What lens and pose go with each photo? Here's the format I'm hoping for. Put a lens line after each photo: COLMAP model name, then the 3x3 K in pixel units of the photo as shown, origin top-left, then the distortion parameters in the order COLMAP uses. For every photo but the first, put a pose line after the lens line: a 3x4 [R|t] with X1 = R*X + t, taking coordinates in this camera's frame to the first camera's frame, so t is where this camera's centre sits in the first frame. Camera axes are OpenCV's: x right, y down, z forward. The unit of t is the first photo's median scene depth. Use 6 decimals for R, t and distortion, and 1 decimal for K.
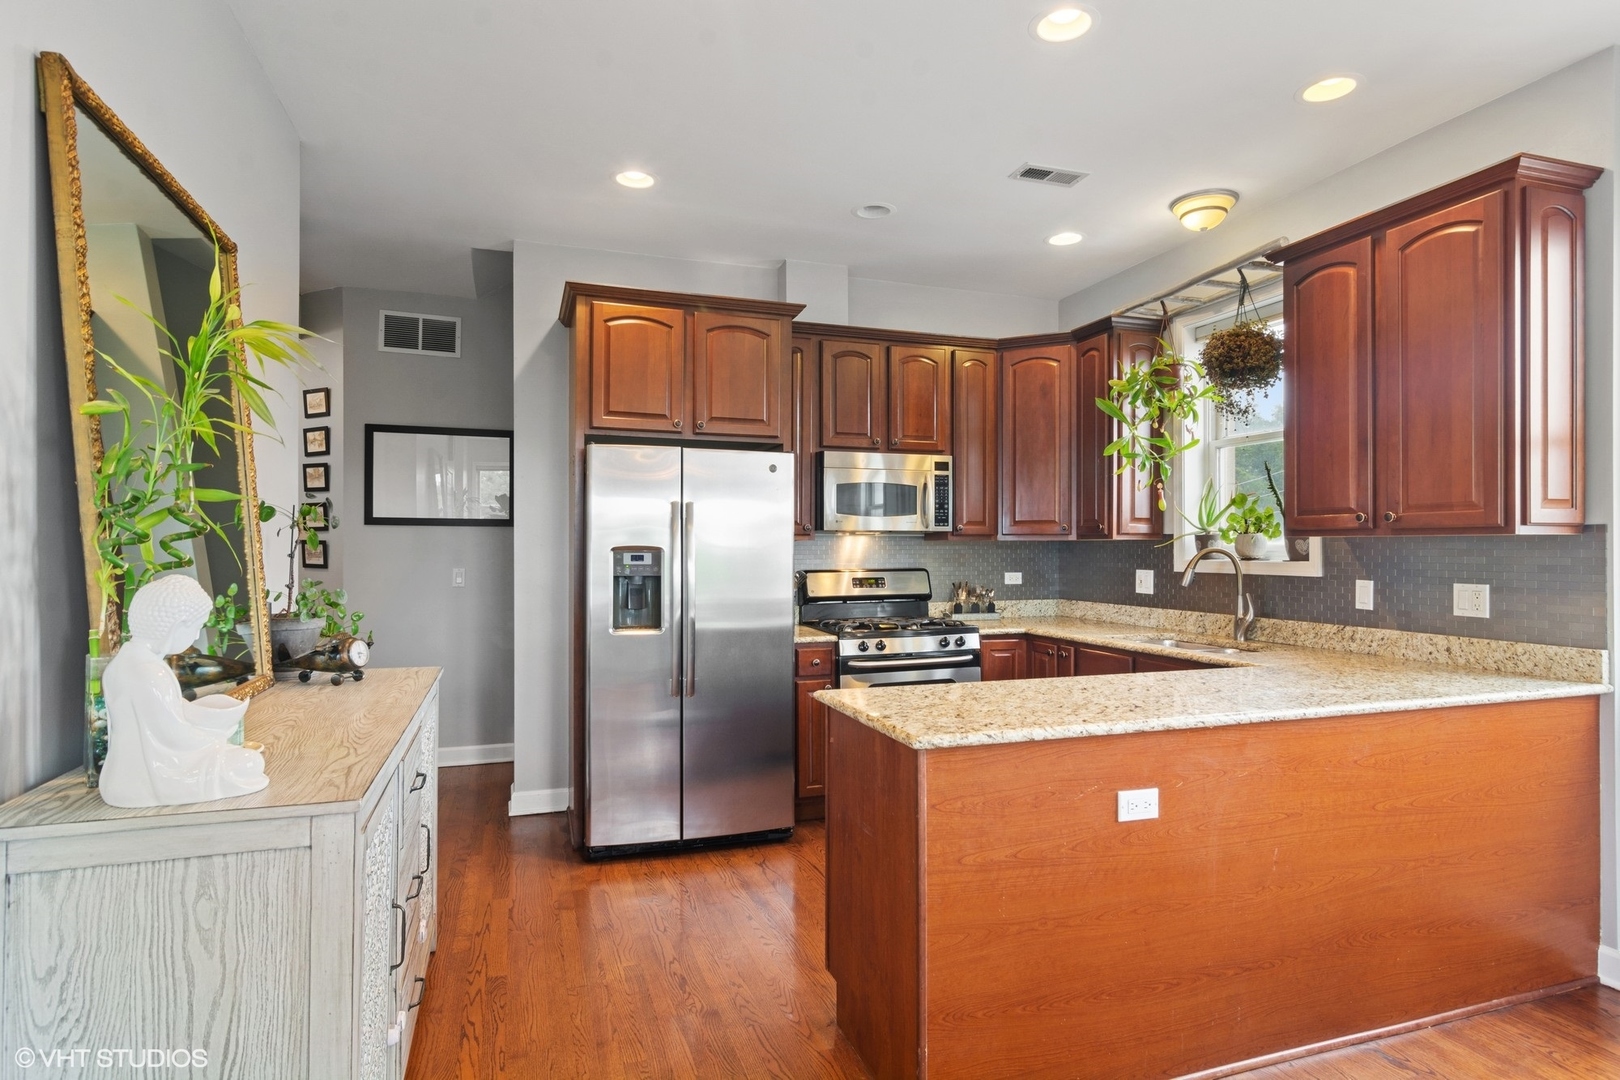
lens RADIAL K [[877.2, 0, 811.3], [0, 877.2, 541.5], [0, 0, 1]] dist [-0.007006, 0.000488]
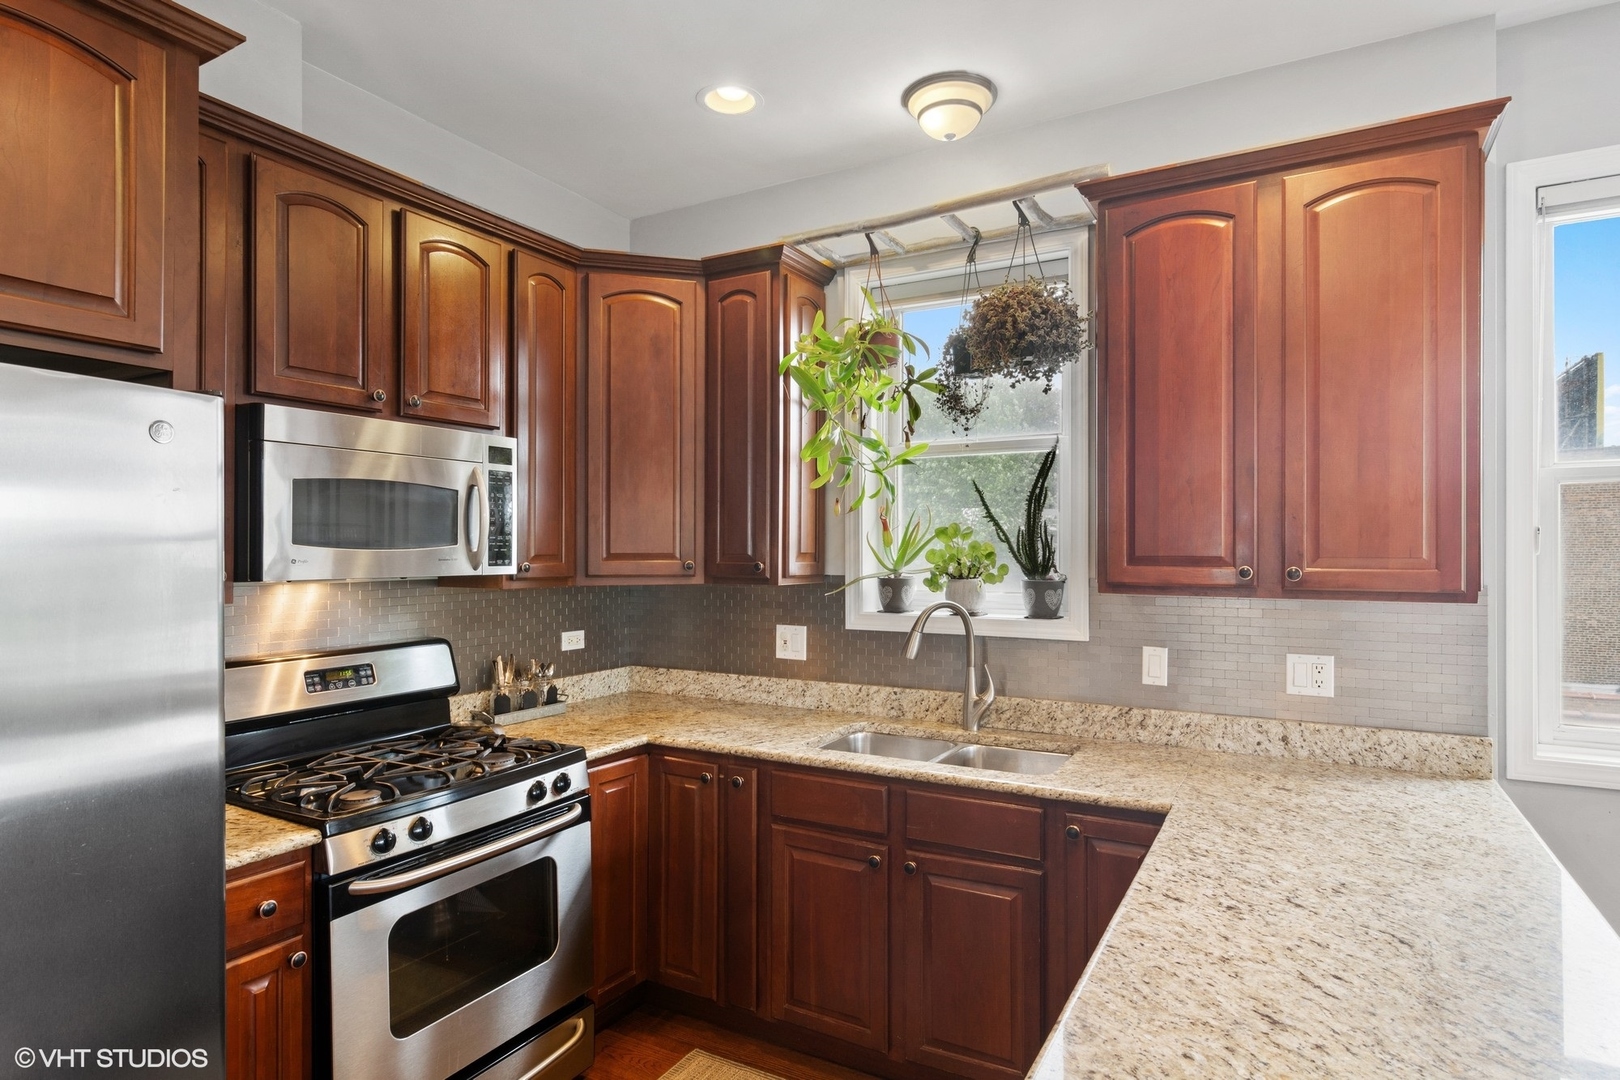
lens RADIAL K [[877.2, 0, 812.8], [0, 877.2, 544.4], [0, 0, 1]] dist [-0.007006, 0.000488]
pose [[0.740694, 0.003148, 0.671835, -0.078191], [-0.006020, 0.999980, 0.001952, -0.034788], [-0.671815, -0.005490, 0.740698, 0.496217]]
